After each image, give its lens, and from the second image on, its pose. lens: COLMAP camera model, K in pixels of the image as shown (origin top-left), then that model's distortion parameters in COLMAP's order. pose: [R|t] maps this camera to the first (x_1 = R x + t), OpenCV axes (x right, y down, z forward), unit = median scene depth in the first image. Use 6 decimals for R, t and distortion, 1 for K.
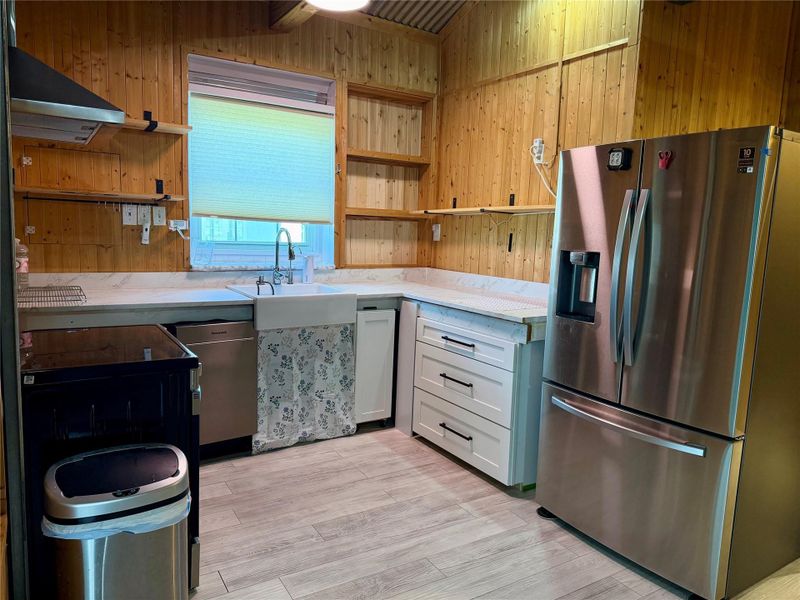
lens RADIAL K [[564.8, 0, 400.0], [0, 564.8, 300.0], [0, 0, 1]] dist [0.142903, -0.211225]
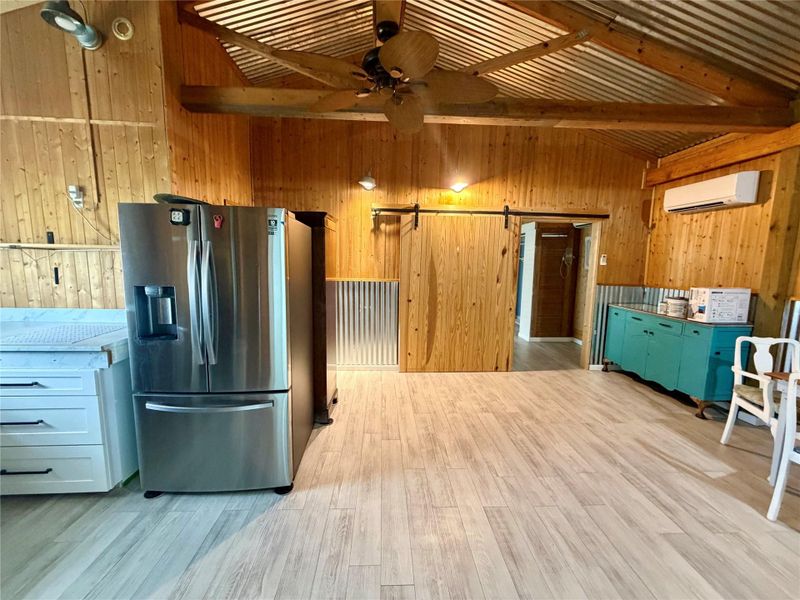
lens RADIAL K [[317.3, 0, 400.0], [0, 317.3, 300.0], [0, 0, 1]] dist [0.001559, 0.000237]
pose [[0.483256, -0.136314, 0.864802, -0.024611], [0.107975, 0.989543, 0.095639, -0.046567], [-0.868795, 0.047159, 0.492921, 0.137057]]
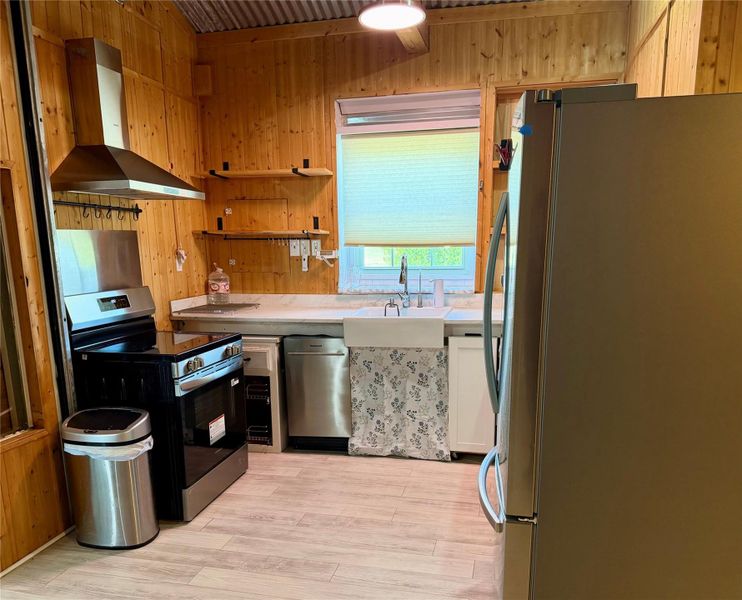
lens RADIAL K [[601.2, 0, 368.8], [0, 601.2, 368.8], [0, 0, 1]] dist [0.142933, -0.161436]
pose [[0.707933, 0.096898, -0.699601, 0.580418], [-0.049411, 0.994912, 0.087799, -0.009529], [0.704549, -0.027588, 0.709119, 0.172217]]
